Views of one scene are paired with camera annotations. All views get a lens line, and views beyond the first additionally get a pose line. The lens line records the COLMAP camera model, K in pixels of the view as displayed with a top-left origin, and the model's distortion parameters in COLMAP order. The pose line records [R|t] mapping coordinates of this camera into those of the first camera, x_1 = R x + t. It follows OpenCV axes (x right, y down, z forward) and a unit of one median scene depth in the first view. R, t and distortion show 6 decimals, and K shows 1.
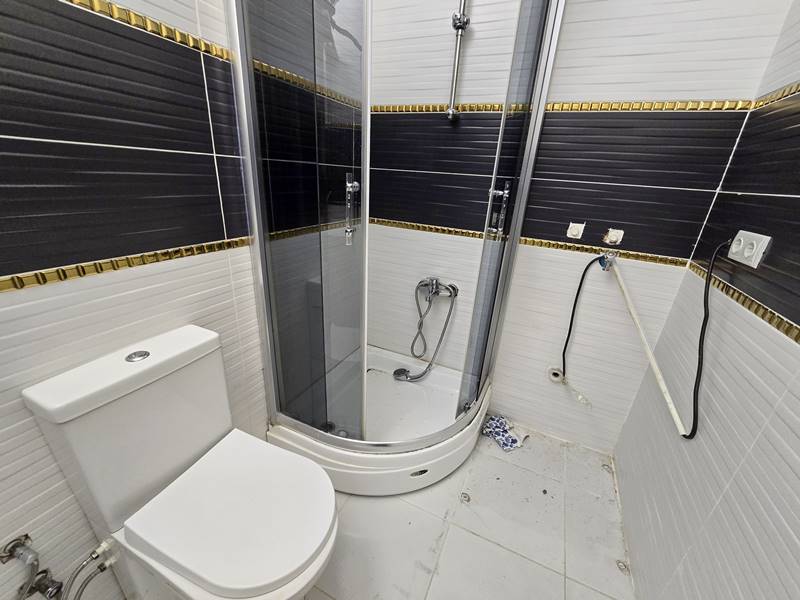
lens RADIAL K [[326.8, 0, 398.2], [0, 326.8, 304.7], [0, 0, 1]] dist [-0.001606, 0.000619]
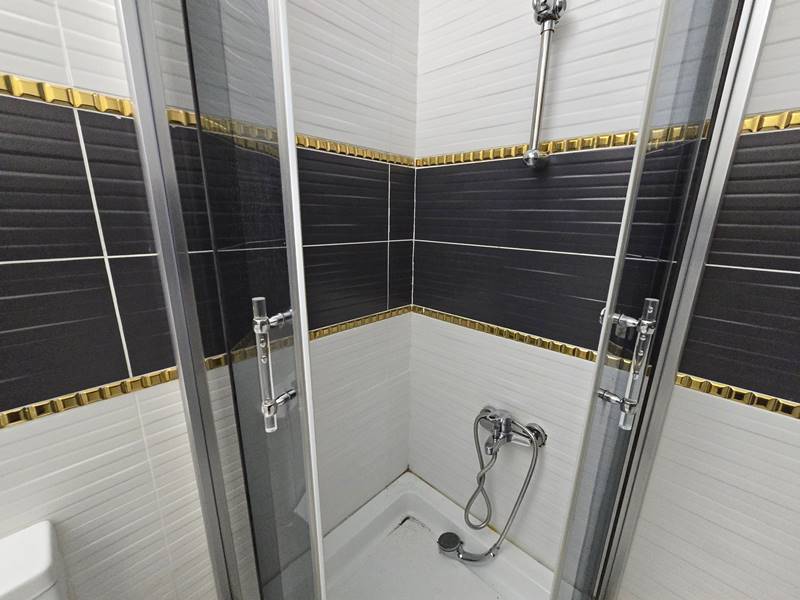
lens RADIAL K [[321.2, 0, 400.0], [0, 321.2, 300.0], [0, 0, 1]] dist [-0.001387, -0.000073]
pose [[0.946877, 0.041021, -0.318968, 0.130431], [-0.084265, 0.988826, -0.122978, -0.237539], [0.310359, 0.143323, 0.939753, 0.414282]]
